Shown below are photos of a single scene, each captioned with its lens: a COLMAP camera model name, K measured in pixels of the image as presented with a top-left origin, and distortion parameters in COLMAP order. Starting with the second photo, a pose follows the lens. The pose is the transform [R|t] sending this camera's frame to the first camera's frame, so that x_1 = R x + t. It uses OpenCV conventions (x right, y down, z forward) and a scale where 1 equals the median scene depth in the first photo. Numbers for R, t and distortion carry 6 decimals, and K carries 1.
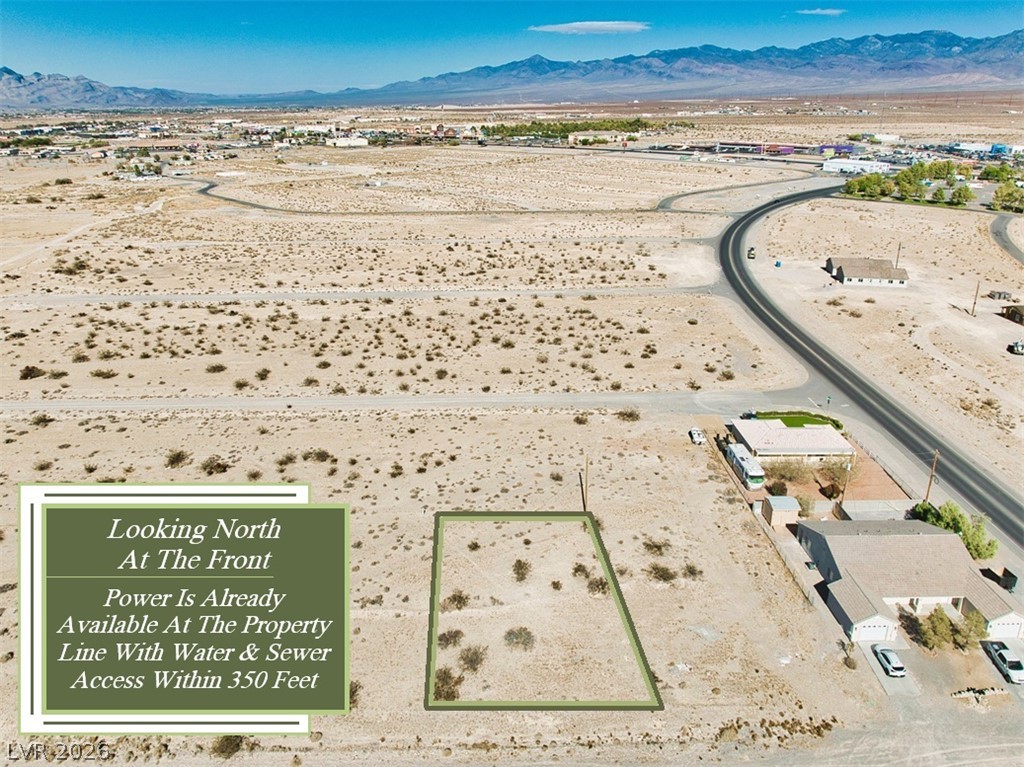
lens RADIAL K [[754.2, 0, 512.2], [0, 754.2, 446.5], [0, 0, 1]] dist [-0.020823, -0.009126]
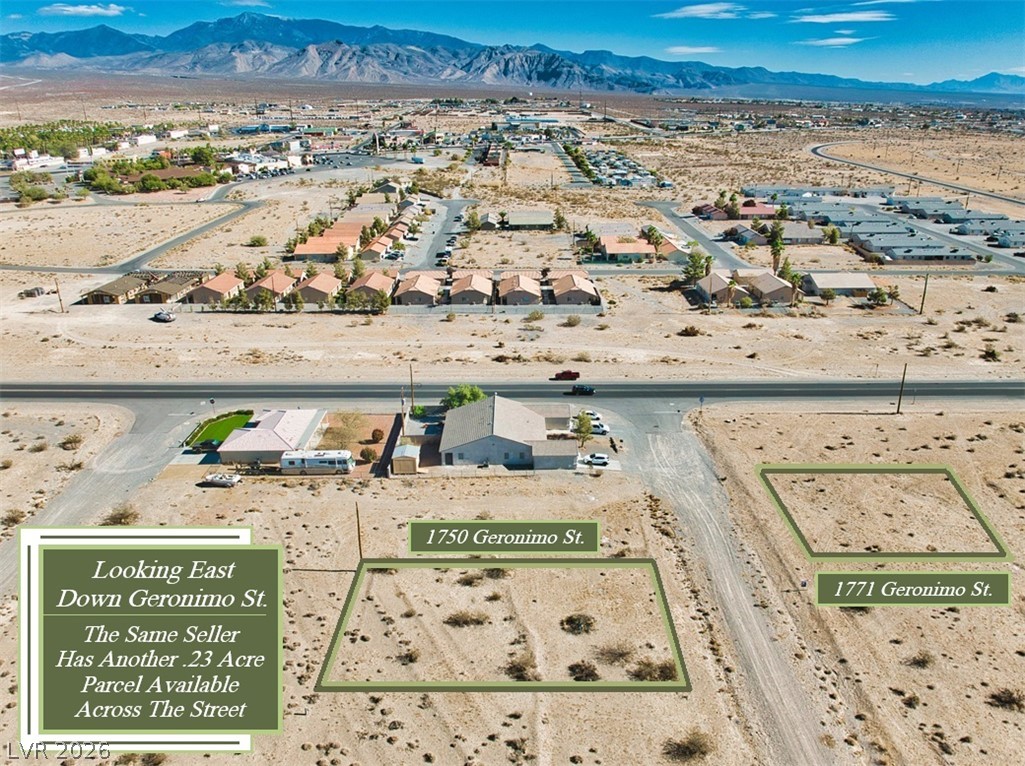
lens RADIAL K [[754.9, 0, 522.4], [0, 754.9, 433.3], [0, 0, 1]] dist [-0.020823, -0.009126]
pose [[0.003843, -0.418729, 0.908103, -0.254048], [0.425941, 0.822297, 0.377361, -0.117626], [-0.904743, 0.385349, 0.181514, 0.247808]]
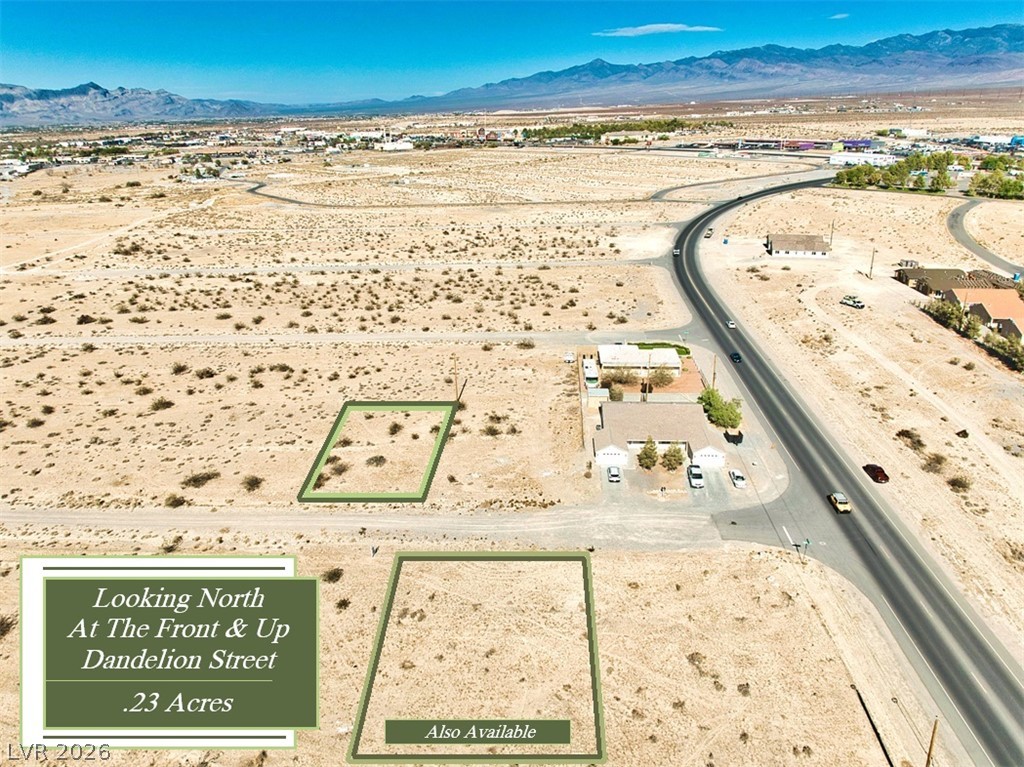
lens RADIAL K [[754.2, 0, 511.8], [0, 754.2, 435.2], [0, 0, 1]] dist [-0.020823, -0.009126]
pose [[0.996756, 0.011816, -0.079609, 0.124156], [-0.013232, 0.999763, -0.017283, 0.071154], [0.079386, 0.018280, 0.996676, -0.145129]]
